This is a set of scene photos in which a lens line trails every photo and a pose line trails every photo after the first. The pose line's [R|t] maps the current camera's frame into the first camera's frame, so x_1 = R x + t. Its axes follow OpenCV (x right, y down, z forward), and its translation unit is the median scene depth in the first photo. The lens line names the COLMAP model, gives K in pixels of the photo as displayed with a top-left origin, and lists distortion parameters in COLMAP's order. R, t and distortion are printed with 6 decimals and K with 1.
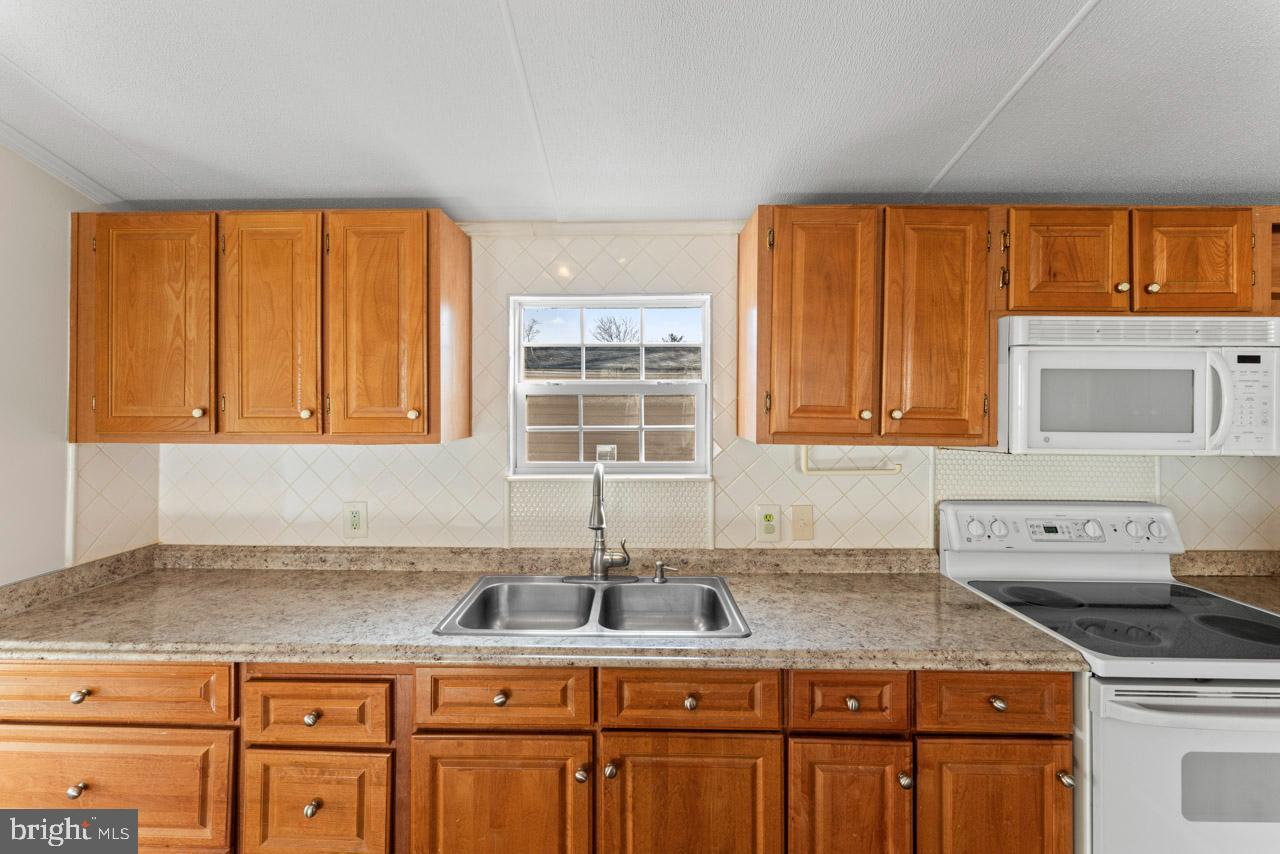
lens RADIAL K [[522.8, 0, 624.0], [0, 522.8, 397.7], [0, 0, 1]] dist [0.002635, -0.001262]
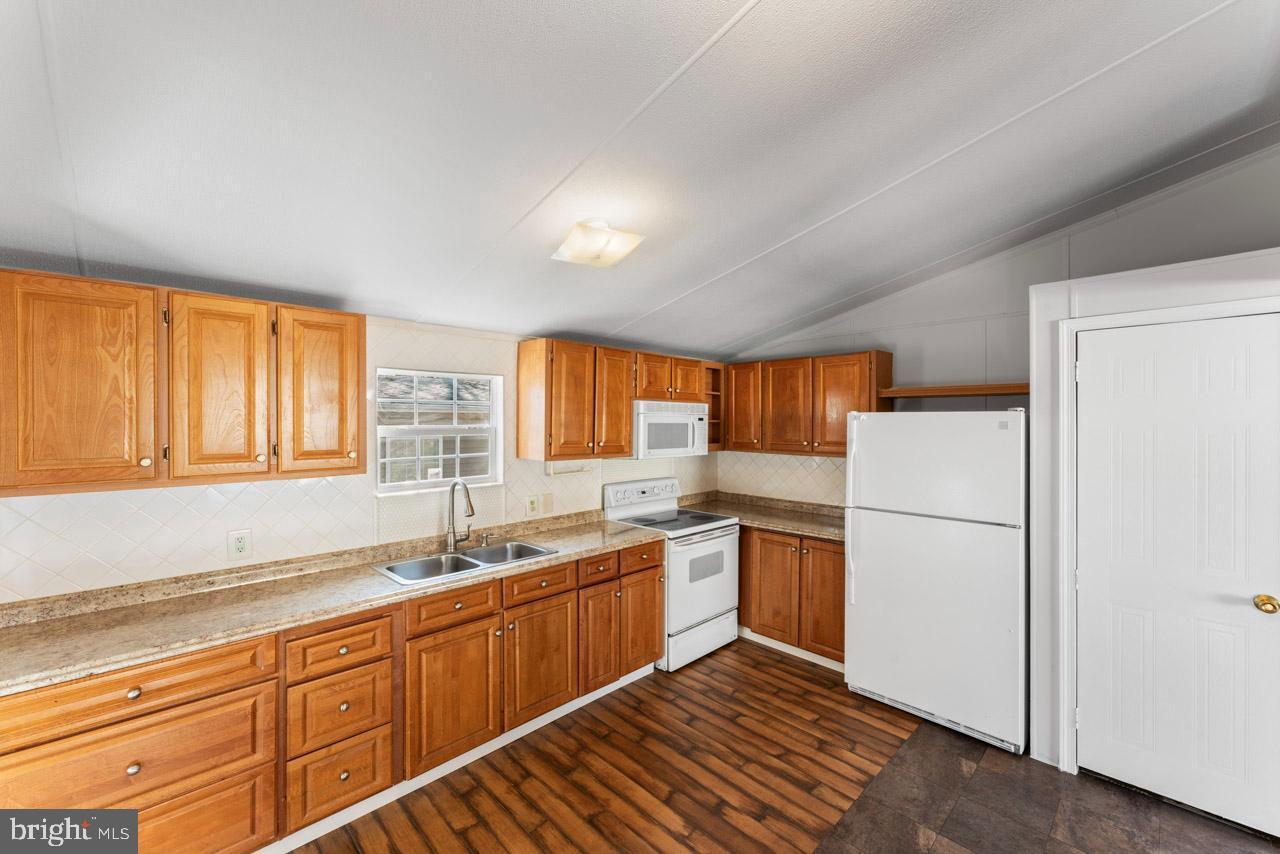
lens RADIAL K [[522.8, 0, 633.6], [0, 522.8, 420.3], [0, 0, 1]] dist [0.002635, -0.001262]
pose [[0.698837, -0.000987, 0.715281, -0.893776], [-0.006077, 0.999955, 0.007318, -0.079413], [-0.715255, -0.009461, 0.698799, -0.580667]]
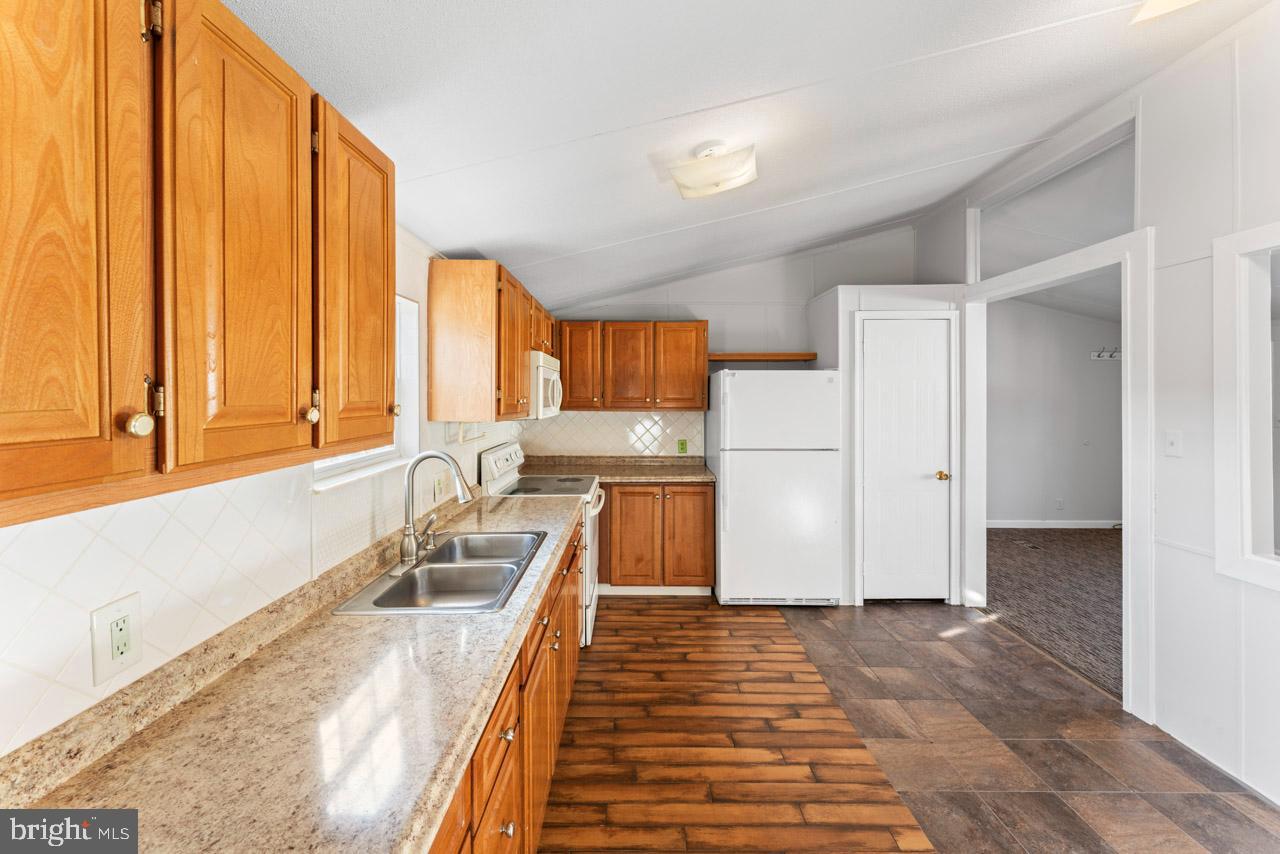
lens RADIAL K [[522.8, 0, 636.0], [0, 522.8, 398.8], [0, 0, 1]] dist [0.002635, -0.001262]
pose [[-0.027671, -0.012196, 0.999543, -1.223484], [-0.007530, 0.999900, 0.011992, 0.001550], [-0.999589, -0.007195, -0.027760, 0.640693]]
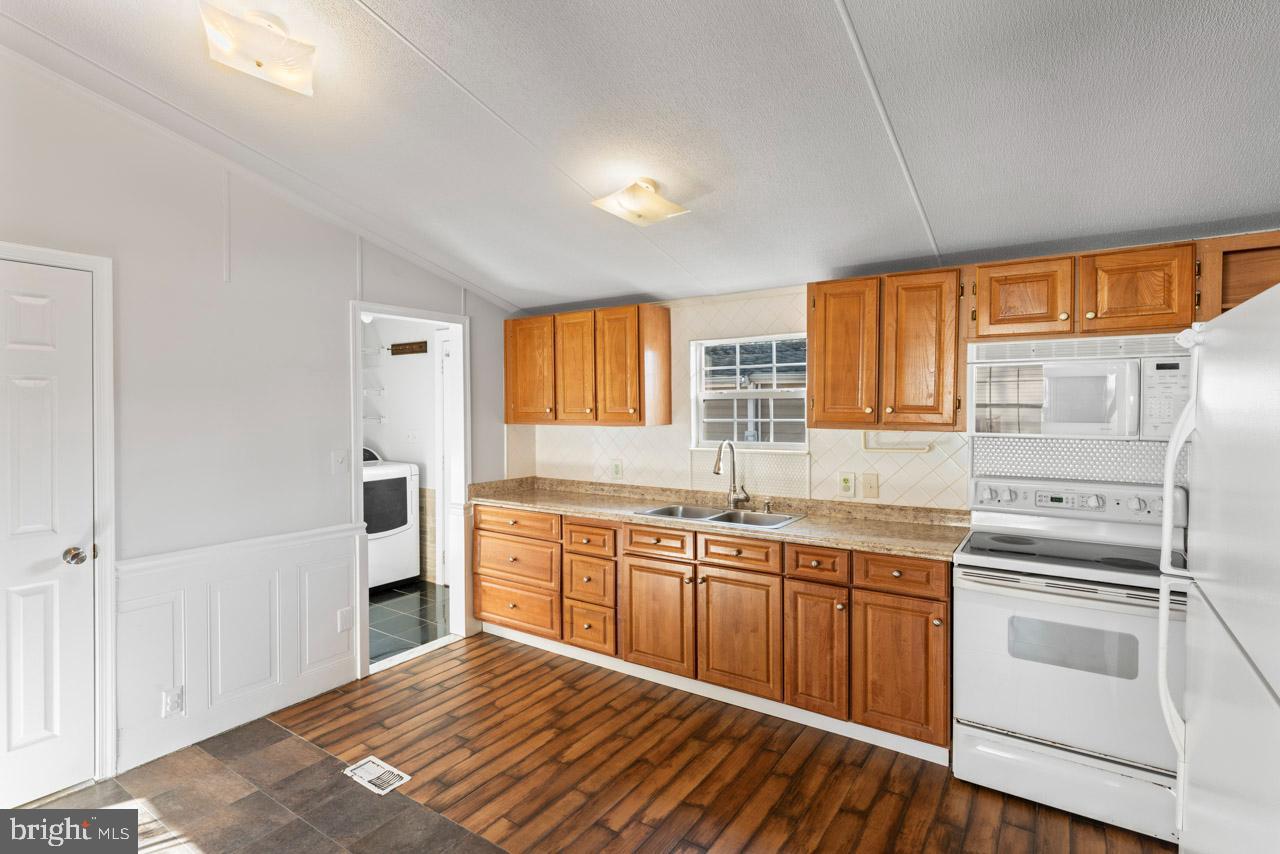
lens RADIAL K [[630.3, 0, 615.6], [0, 630.3, 412.5], [0, 0, 1]] dist [-0.001249, 0.000863]
pose [[0.824496, -0.000855, -0.565868, 0.877051], [0.014330, 0.999710, 0.019368, -0.008799], [0.565687, -0.024078, 0.824269, -0.976614]]
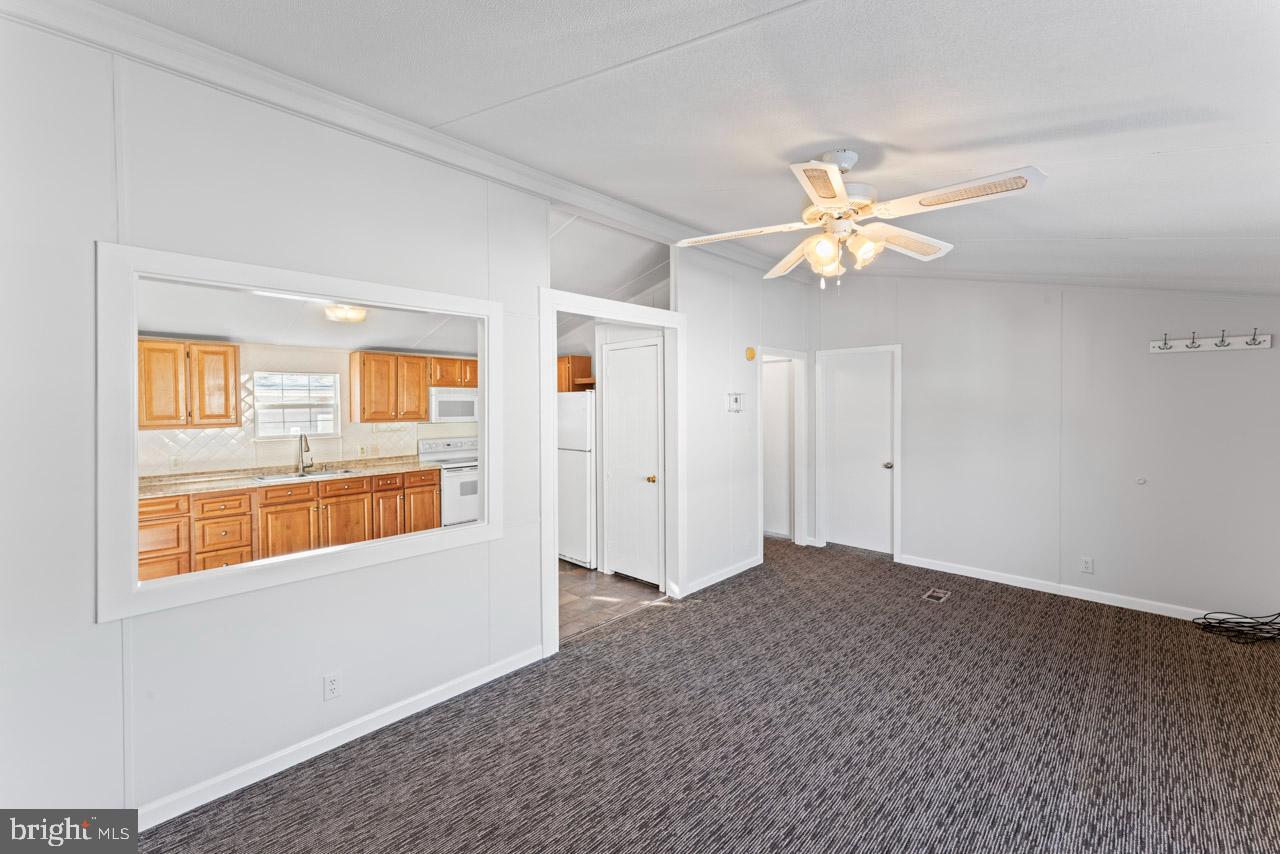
lens RADIAL K [[522.8, 0, 639.6], [0, 522.8, 412.6], [0, 0, 1]] dist [0.002635, -0.001262]
pose [[0.684690, -0.020829, 0.728537, -0.964606], [0.005027, 0.999703, 0.023857, -0.050209], [-0.728817, -0.012672, 0.684591, -2.608068]]
